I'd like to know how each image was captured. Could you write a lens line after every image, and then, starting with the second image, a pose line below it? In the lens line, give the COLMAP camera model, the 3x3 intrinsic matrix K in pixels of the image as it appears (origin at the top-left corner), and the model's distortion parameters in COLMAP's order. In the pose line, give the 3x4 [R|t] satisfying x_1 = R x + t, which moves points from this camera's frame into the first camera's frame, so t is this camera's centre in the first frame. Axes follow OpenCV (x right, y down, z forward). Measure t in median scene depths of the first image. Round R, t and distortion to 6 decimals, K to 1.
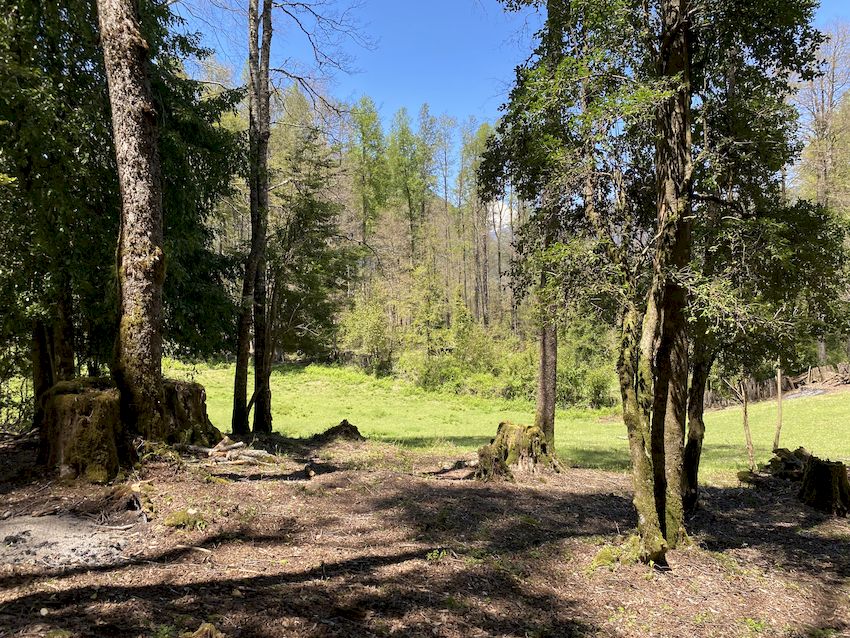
lens RADIAL K [[629.6, 0, 423.7], [0, 629.6, 308.3], [0, 0, 1]] dist [-0.000470, -0.002445]
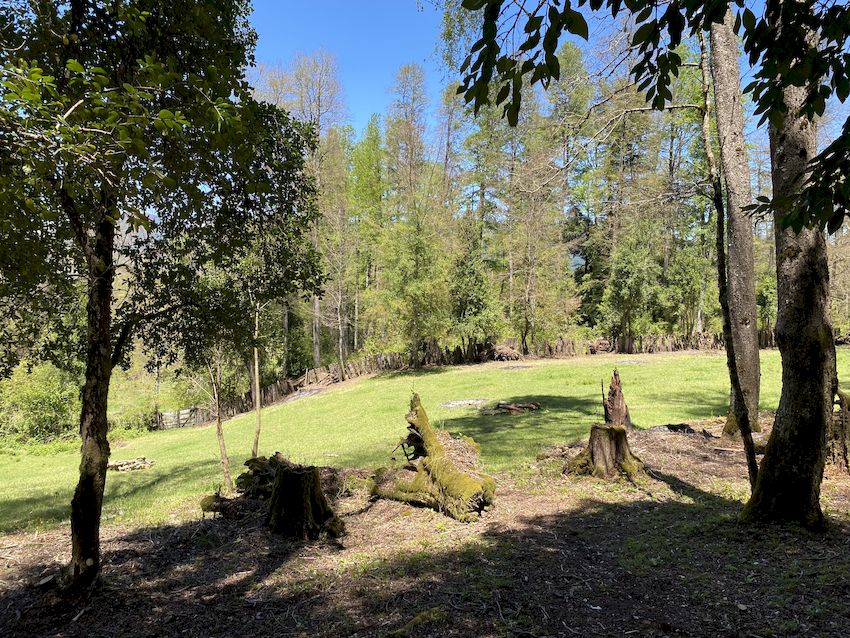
lens RADIAL K [[656.2, 0, 425.0], [0, 656.2, 319.0], [0, 0, 1]] dist [0.002387, 0.001131]
pose [[0.748232, -0.019178, 0.663160, 0.186786], [0.022268, 0.999745, 0.003787, 0.050195], [-0.663064, 0.011934, 0.748468, 0.240951]]
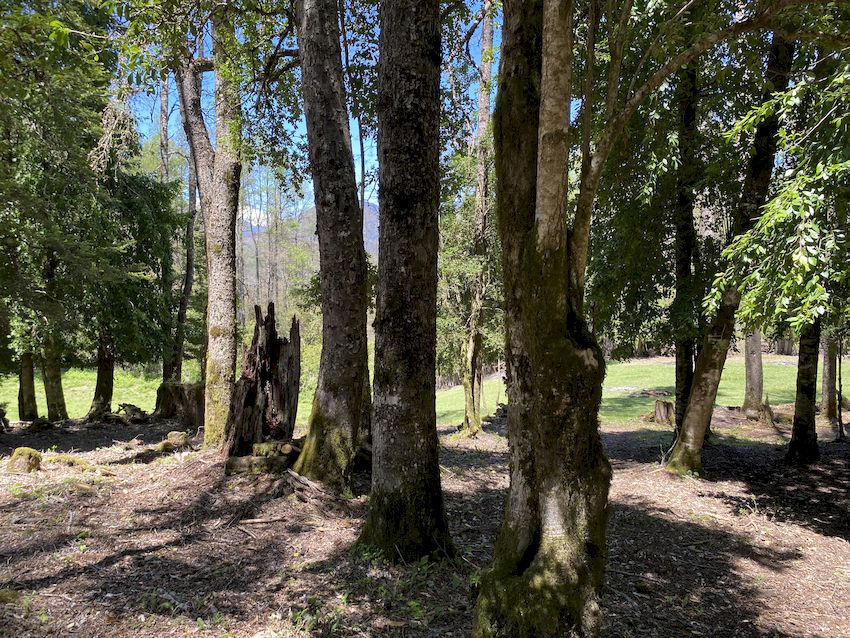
lens RADIAL K [[656.2, 0, 425.0], [0, 656.2, 319.0], [0, 0, 1]] dist [0.002387, 0.001131]
pose [[0.906440, -0.012291, 0.422156, -0.453931], [-0.000239, 0.999561, 0.029614, -0.082445], [-0.422335, -0.026944, 0.906039, -0.658010]]
